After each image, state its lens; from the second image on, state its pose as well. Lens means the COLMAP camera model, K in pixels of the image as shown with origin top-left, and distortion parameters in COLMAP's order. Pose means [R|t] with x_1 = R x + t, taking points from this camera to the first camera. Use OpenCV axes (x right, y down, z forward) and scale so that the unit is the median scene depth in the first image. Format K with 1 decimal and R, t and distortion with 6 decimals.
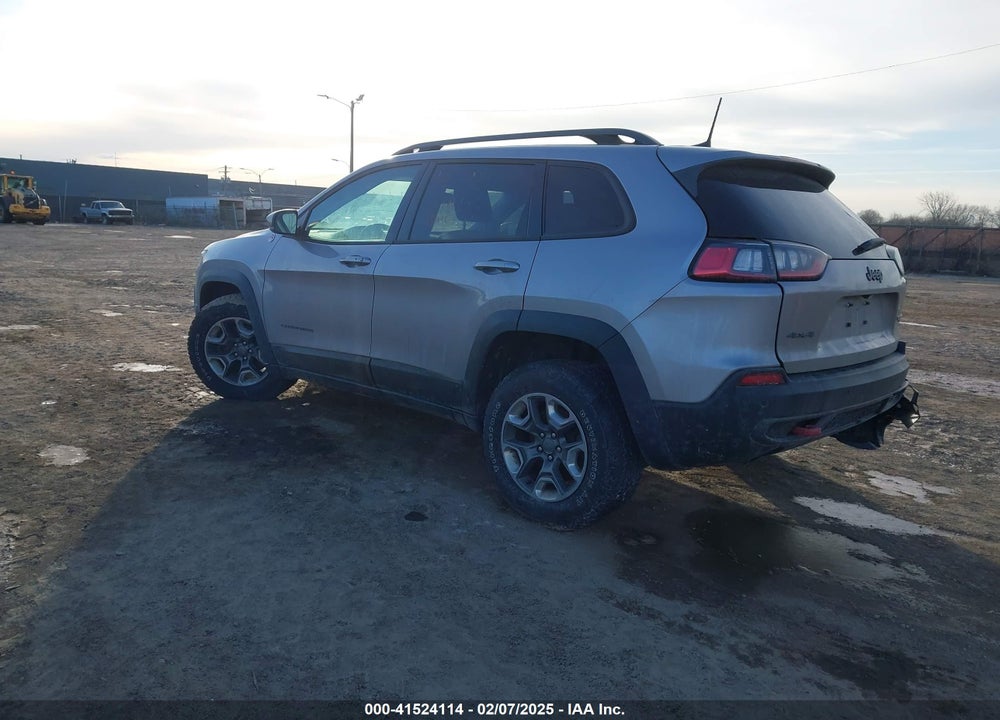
lens RADIAL K [[770.4, 0, 499.0], [0, 770.4, 360.7], [0, 0, 1]] dist [0.021411, -0.010896]
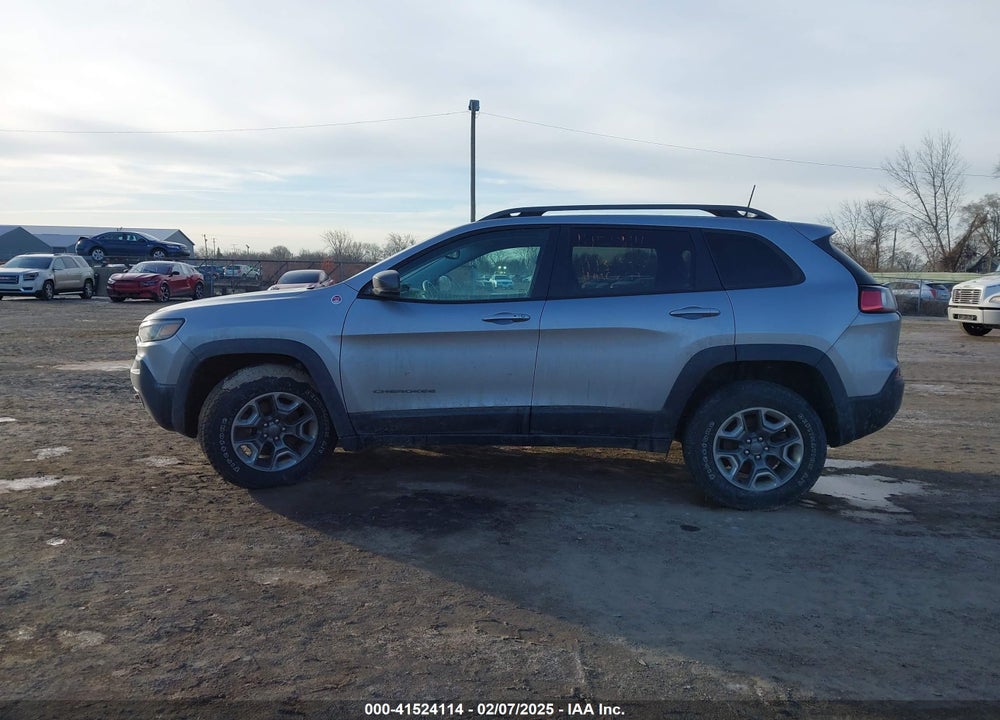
lens RADIAL K [[770.4, 0, 531.3], [0, 770.4, 341.5], [0, 0, 1]] dist [0.021411, -0.010896]
pose [[0.760521, -0.083996, 0.643857, -1.019158], [0.129082, 0.991364, -0.023140, -0.083462], [-0.636353, 0.100709, 0.764796, 0.223709]]
